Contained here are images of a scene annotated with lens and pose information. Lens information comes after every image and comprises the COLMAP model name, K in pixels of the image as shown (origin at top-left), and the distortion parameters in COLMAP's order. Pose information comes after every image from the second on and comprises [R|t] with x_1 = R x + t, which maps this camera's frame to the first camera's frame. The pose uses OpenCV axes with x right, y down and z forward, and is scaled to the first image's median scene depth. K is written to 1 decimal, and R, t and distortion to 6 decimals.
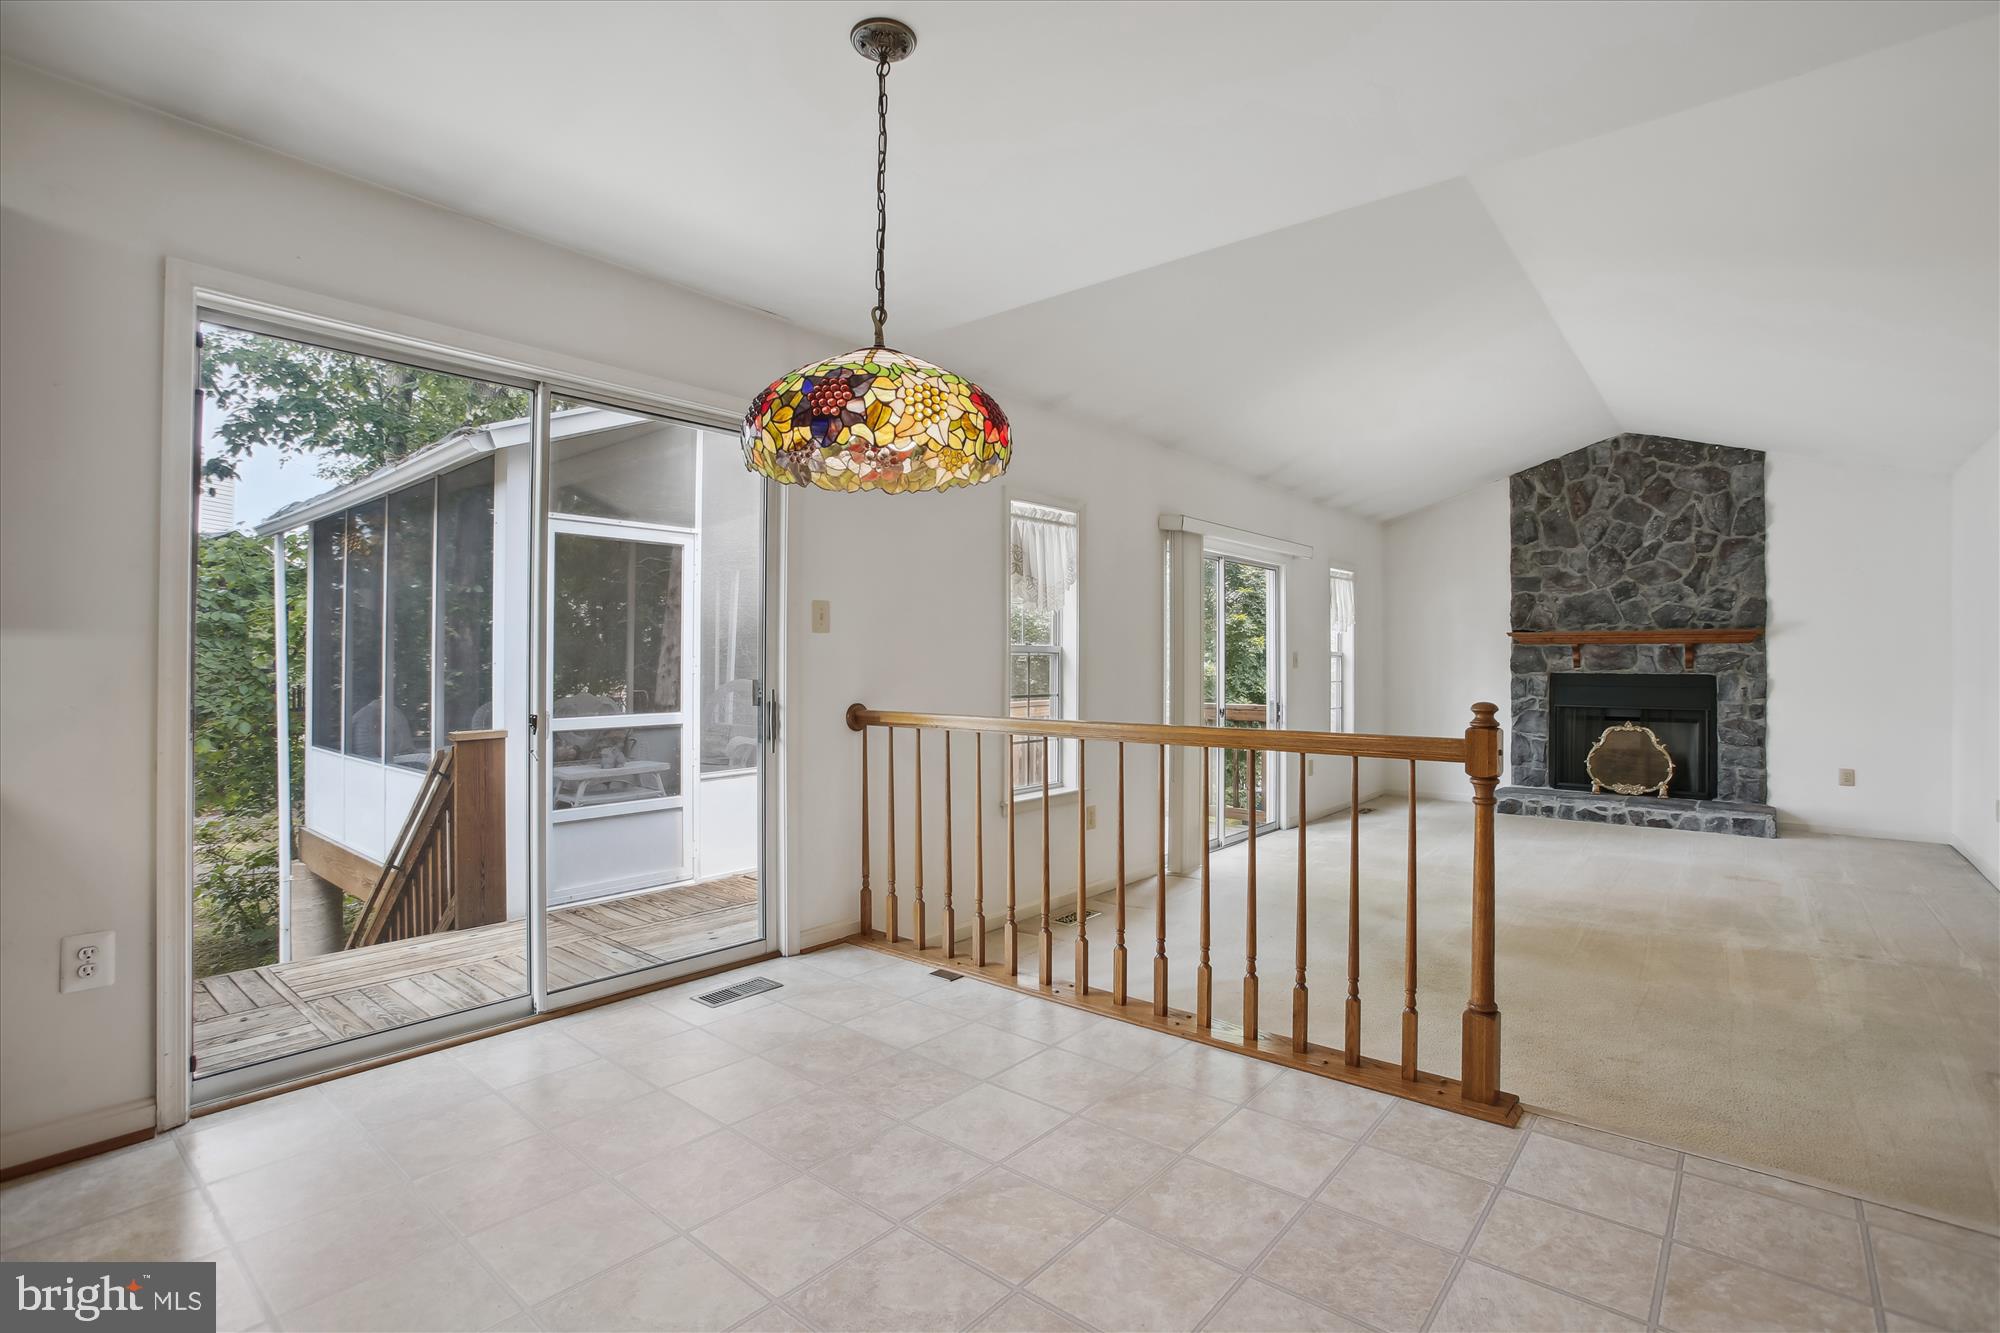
lens RADIAL K [[931.2, 0, 1009.3], [0, 931.2, 649.8], [0, 0, 1]] dist [-0.049749, 0.008176]
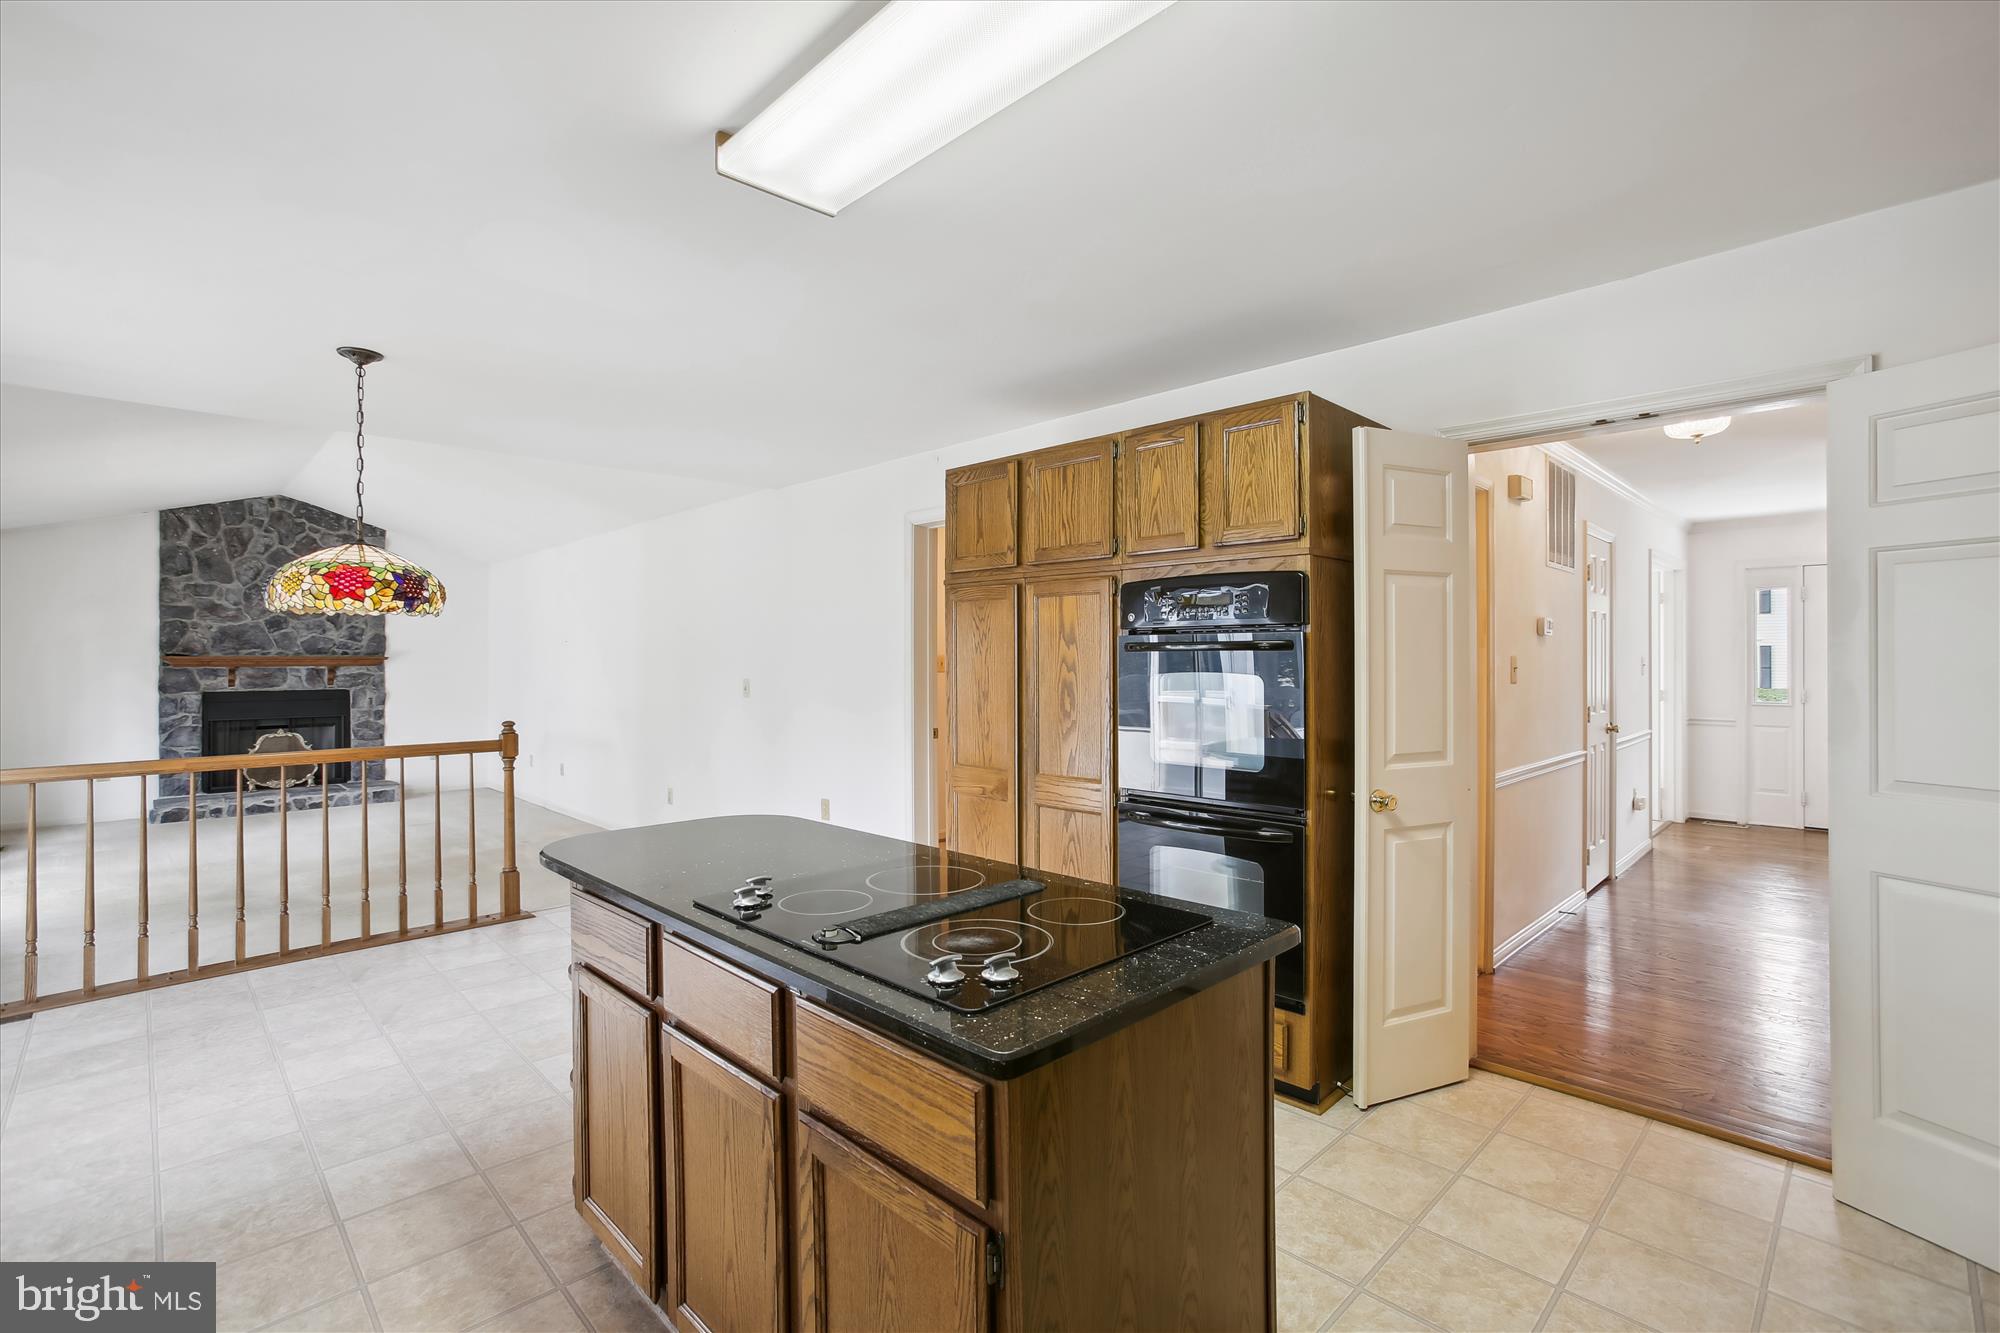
lens RADIAL K [[931.2, 0, 979.2], [0, 931.2, 647.2], [0, 0, 1]] dist [-0.049749, 0.008176]
pose [[0.127051, 0.003636, 0.991889, -0.437116], [-0.001315, 0.999993, -0.003498, -0.031246], [-0.991895, -0.000860, 0.127055, -0.097730]]
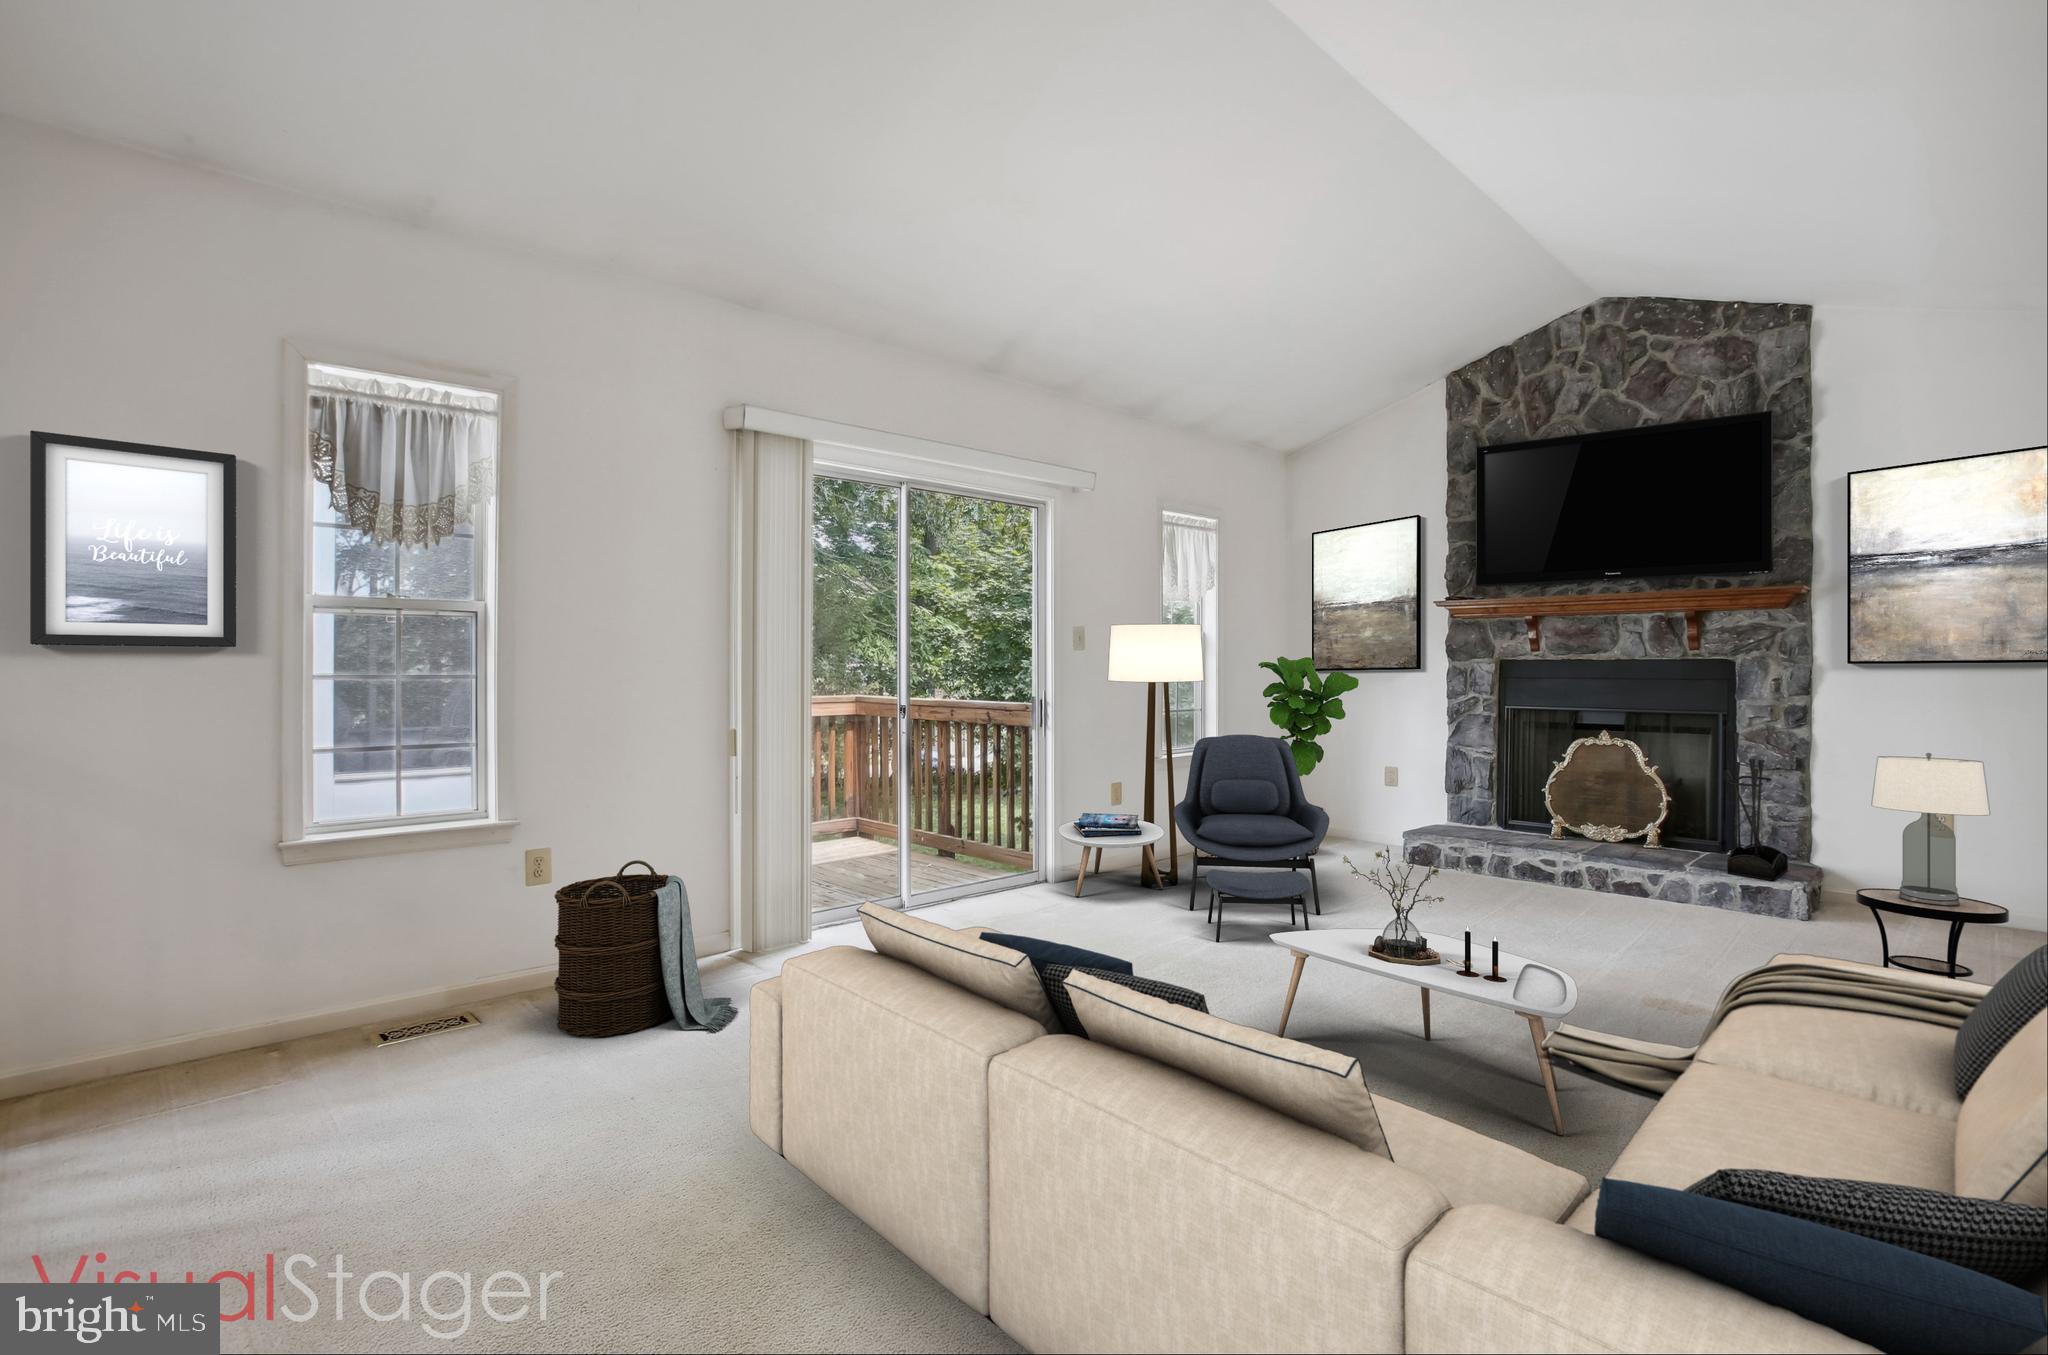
lens RADIAL K [[1017.8, 0, 969.6], [0, 1017.8, 663.8], [0, 0, 1]] dist [-0.040537, 0.002461]
pose [[0.993391, -0.001779, -0.114770, 0.318514], [0.002901, 0.999950, 0.009611, 0.022314], [0.114747, -0.009880, 0.993346, 0.233366]]
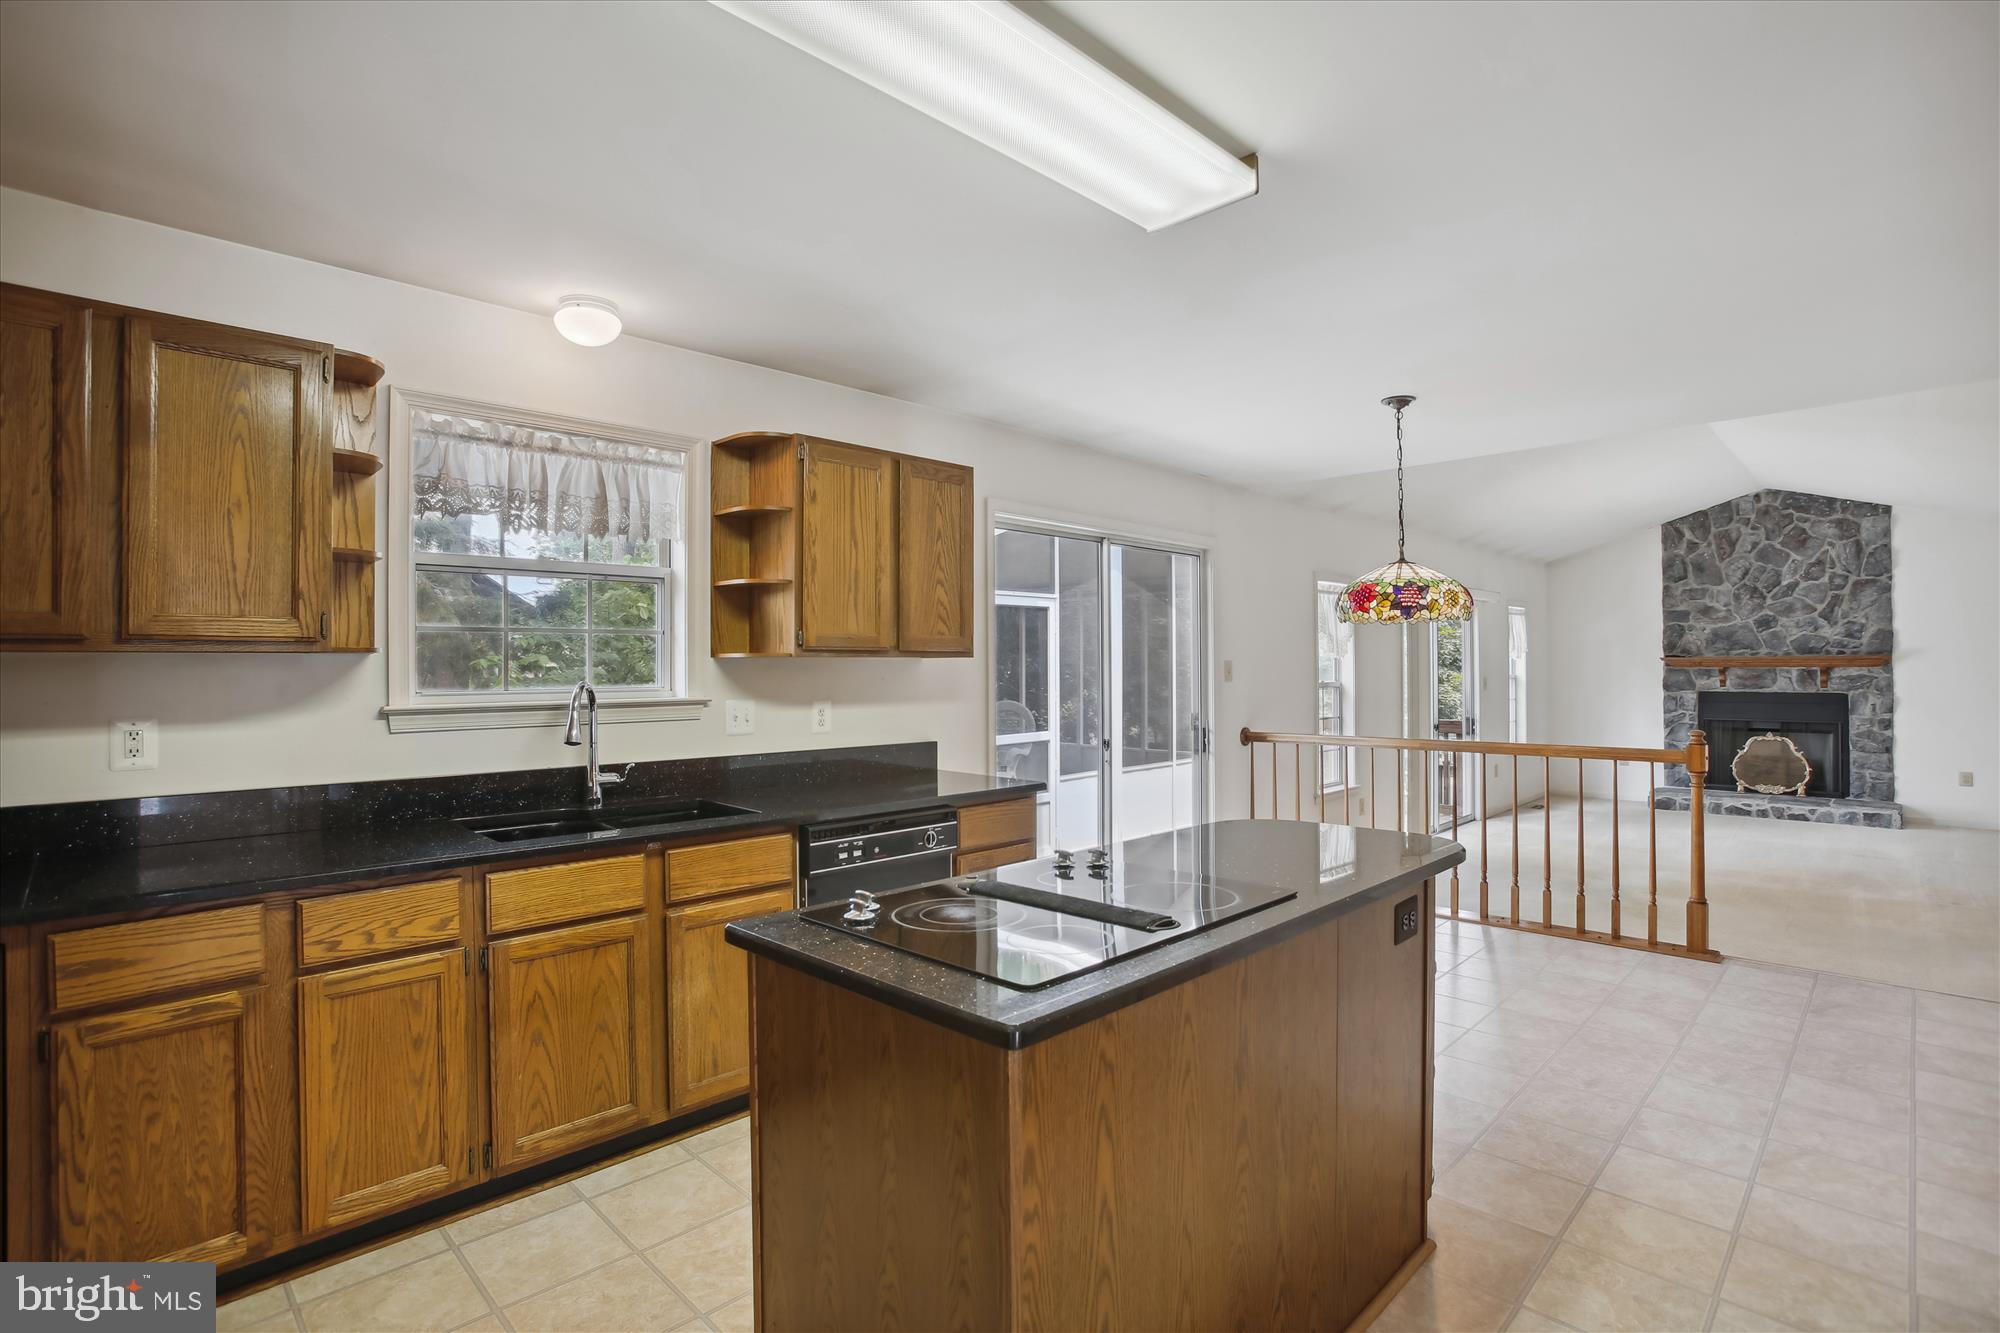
lens RADIAL K [[931.2, 0, 1001.3], [0, 931.2, 665.8], [0, 0, 1]] dist [-0.049749, 0.008176]
pose [[0.994851, -0.011142, -0.100733, -0.209181], [0.011958, 0.999900, 0.007502, -0.030692], [0.100640, -0.008668, 0.994885, -0.284530]]
